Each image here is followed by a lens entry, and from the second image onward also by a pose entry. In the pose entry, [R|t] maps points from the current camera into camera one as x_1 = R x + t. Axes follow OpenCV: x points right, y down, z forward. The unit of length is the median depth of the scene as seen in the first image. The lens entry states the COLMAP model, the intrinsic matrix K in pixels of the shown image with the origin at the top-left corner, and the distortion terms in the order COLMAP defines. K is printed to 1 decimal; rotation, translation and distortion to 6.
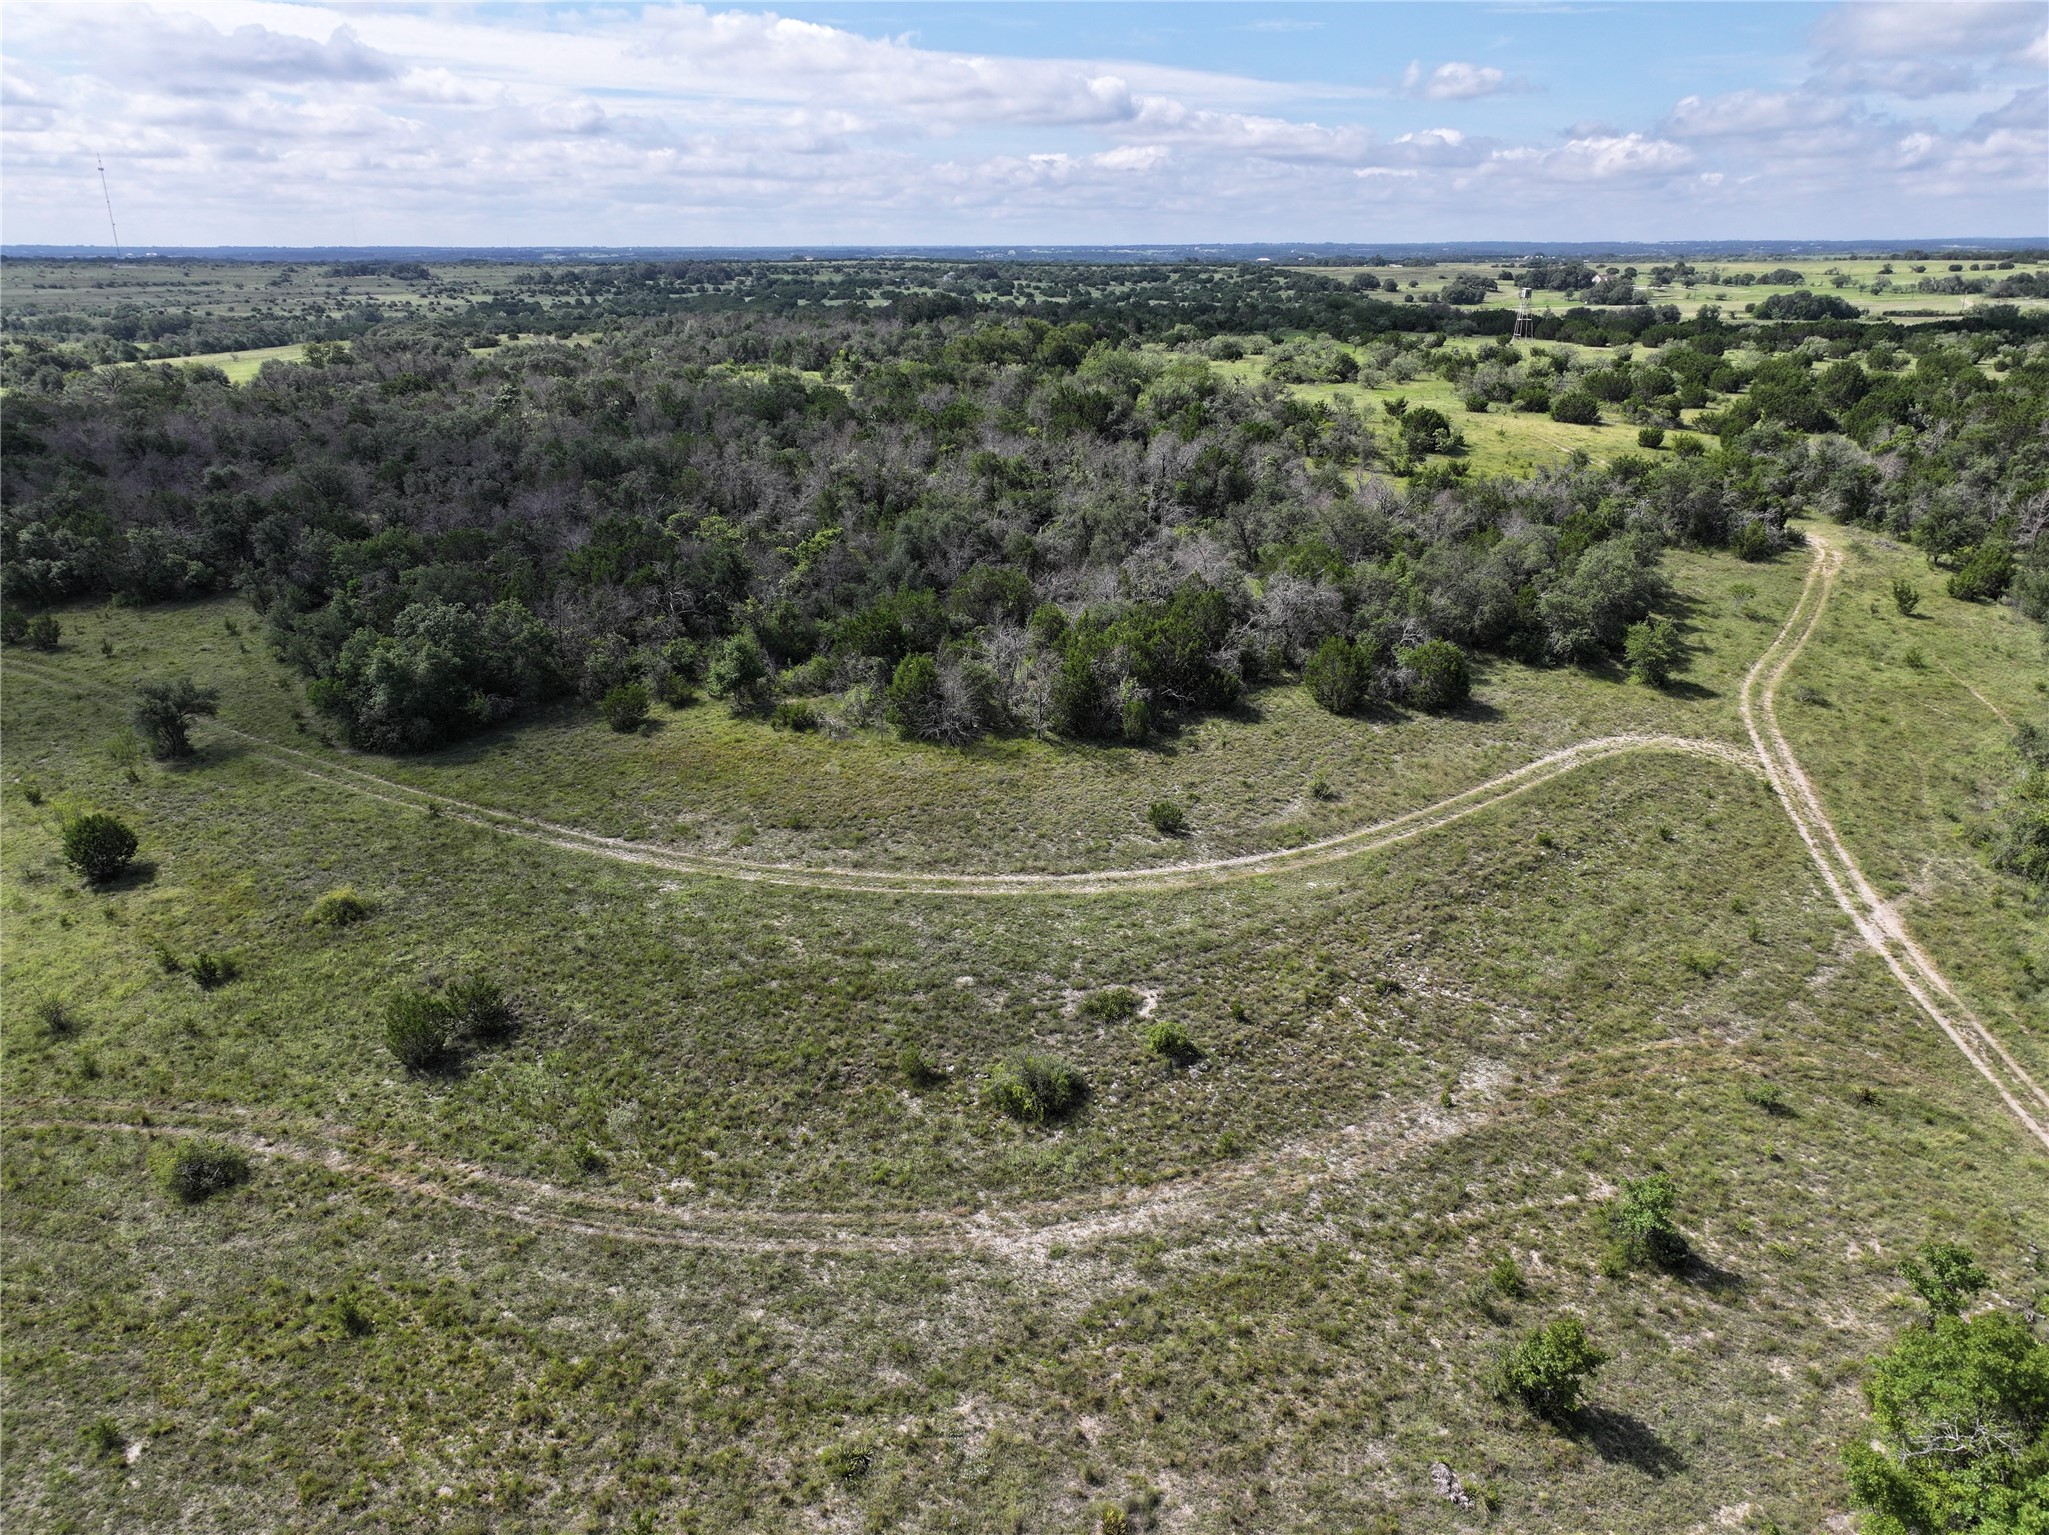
lens RADIAL K [[1435.3, 0, 1024.5], [0, 1435.3, 767.5], [0, 0, 1]] dist [-0.007645, 0.024230]
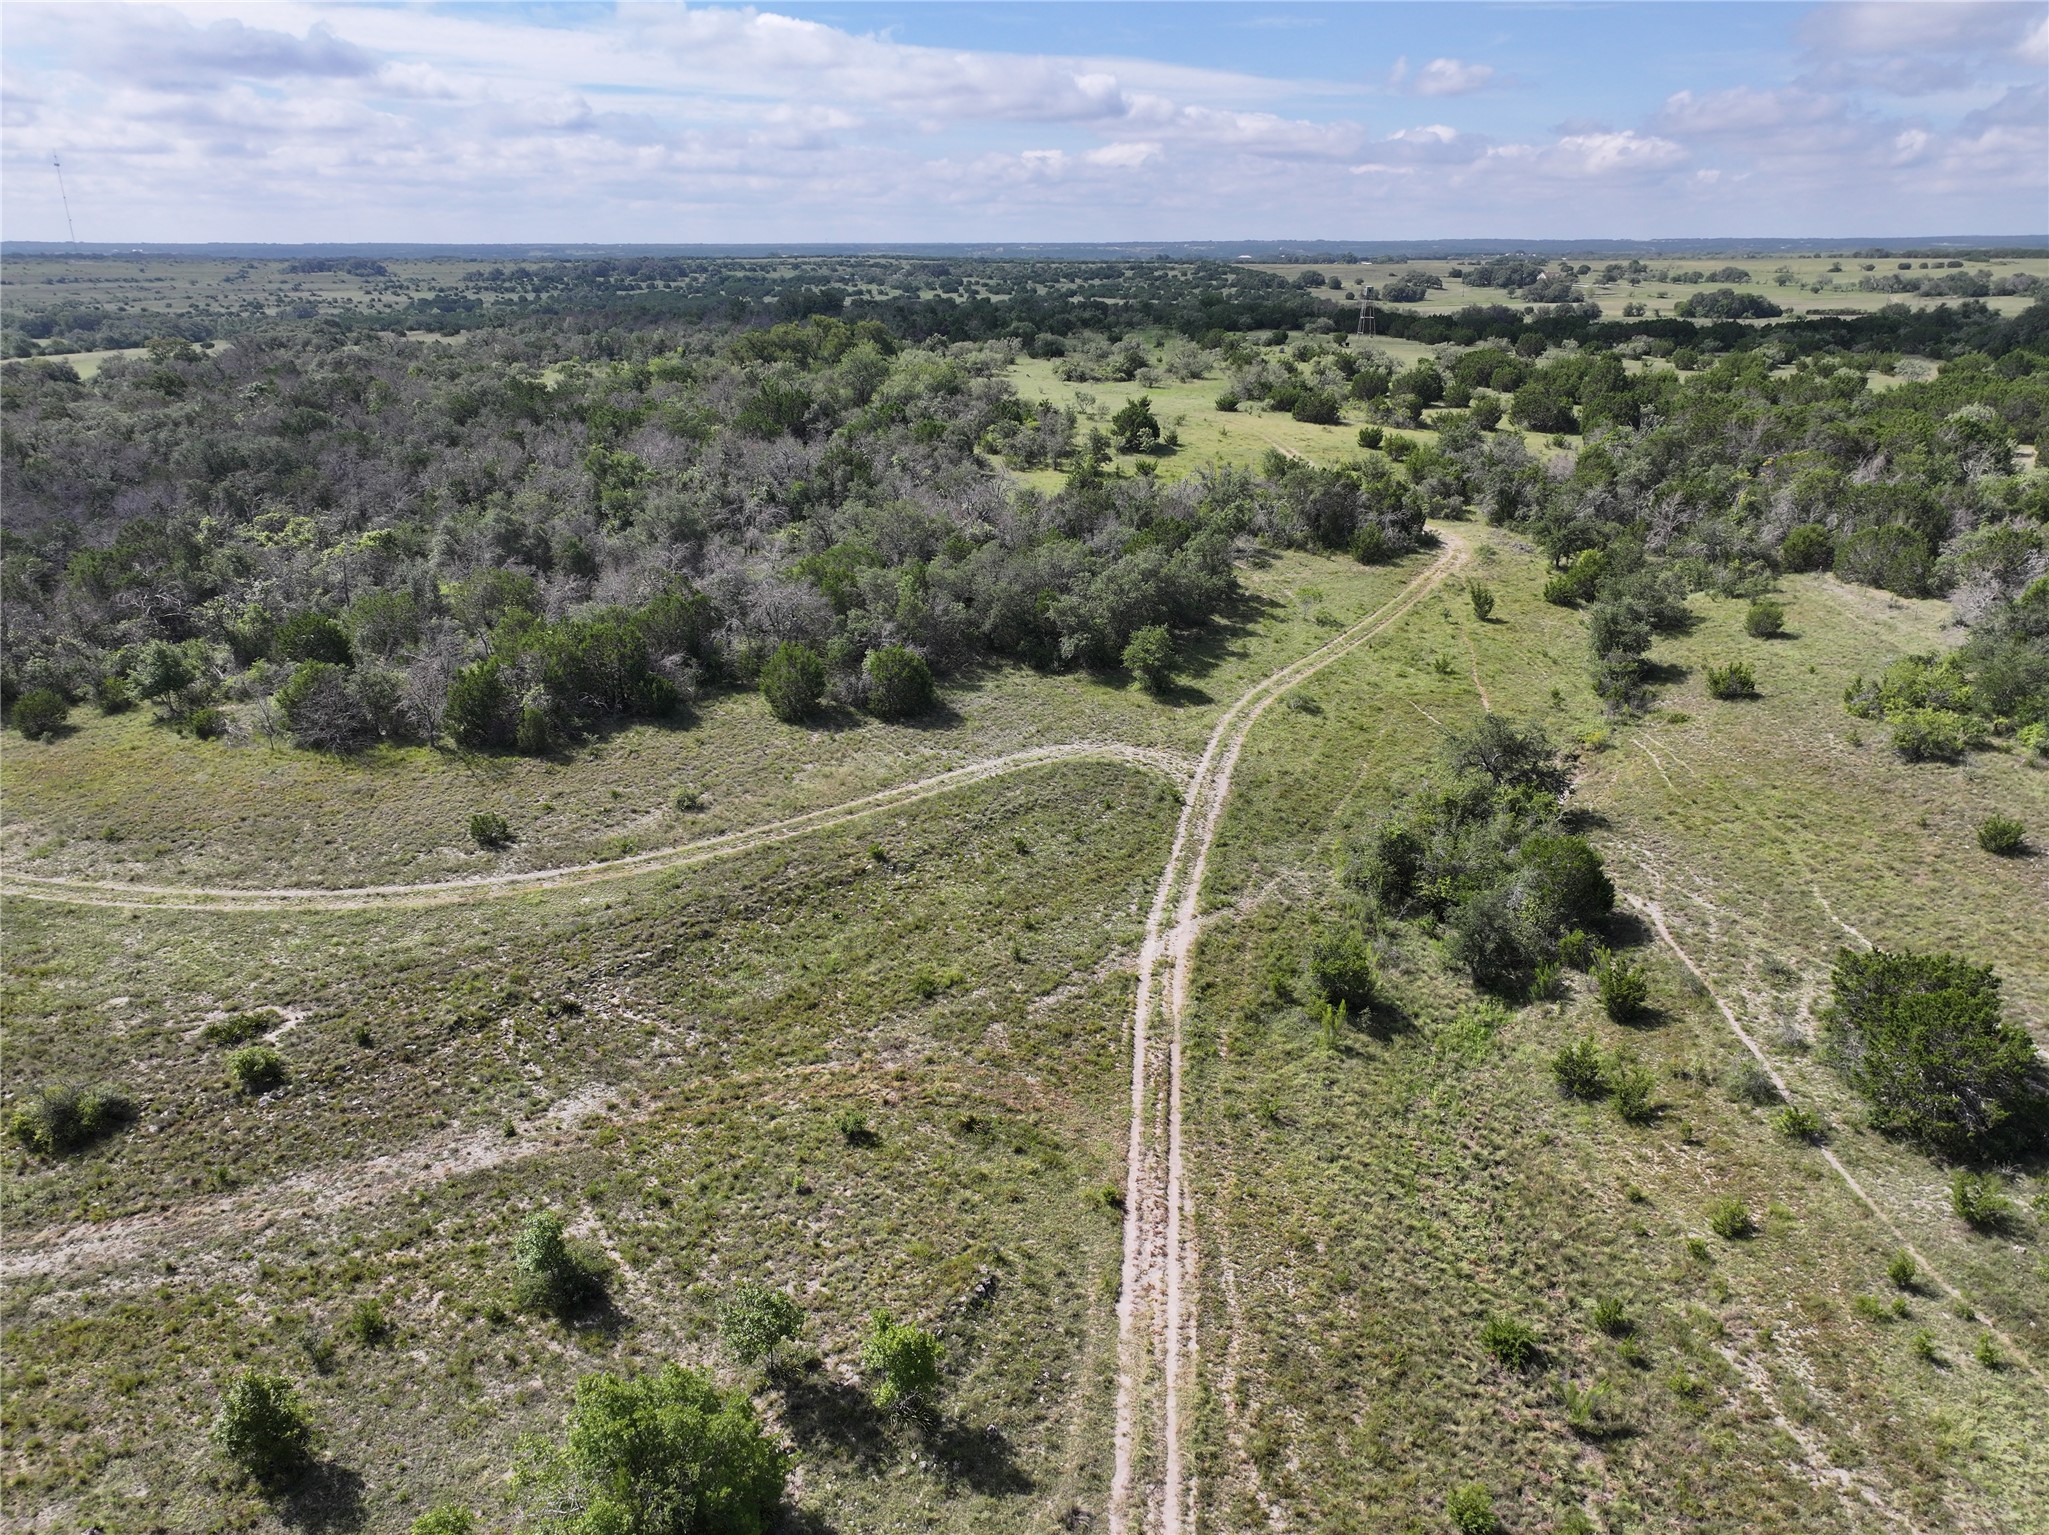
lens RADIAL K [[1425.0, 0, 1023.7], [0, 1425.0, 784.4], [0, 0, 1]] dist [-0.004640, 0.017601]
pose [[1.000000, 0.000800, 0.000351, 0.268071], [-0.000805, 0.999896, 0.014427, -0.005961], [-0.000339, -0.014427, 0.999896, 0.018302]]
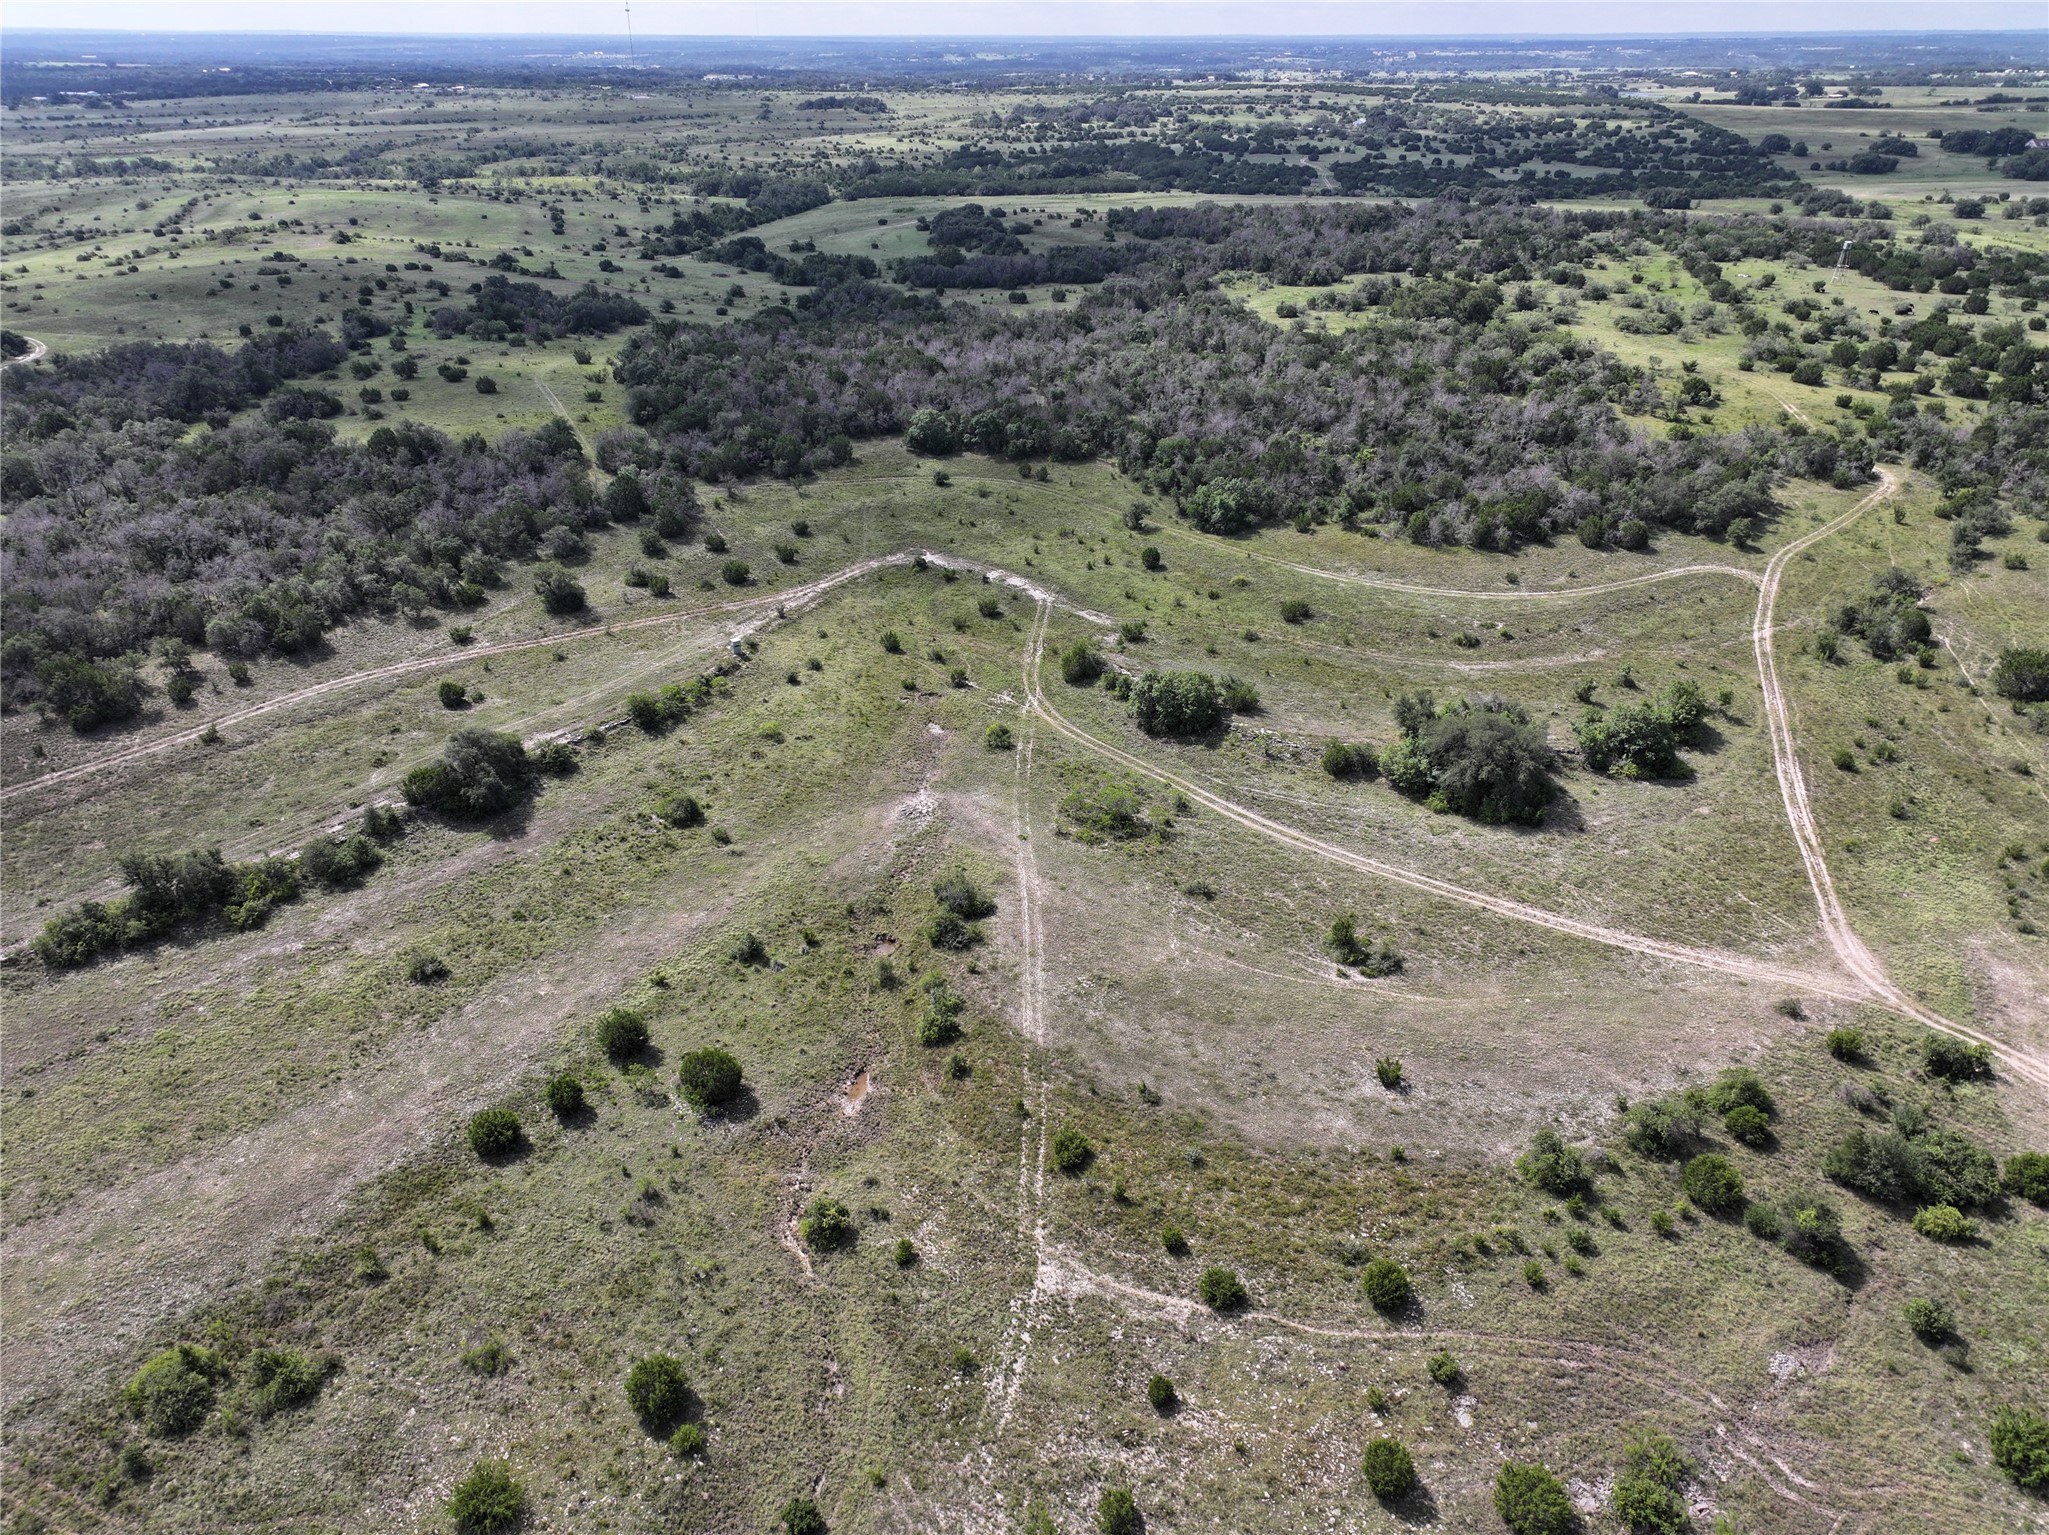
lens RADIAL K [[1435.3, 0, 1024.5], [0, 1435.3, 767.5], [0, 0, 1]] dist [-0.007645, 0.024230]
pose [[0.970856, 0.111753, -0.212014, -0.113982], [-0.084043, 0.987206, 0.135507, 0.059575], [0.224444, -0.113739, 0.967827, -1.181807]]
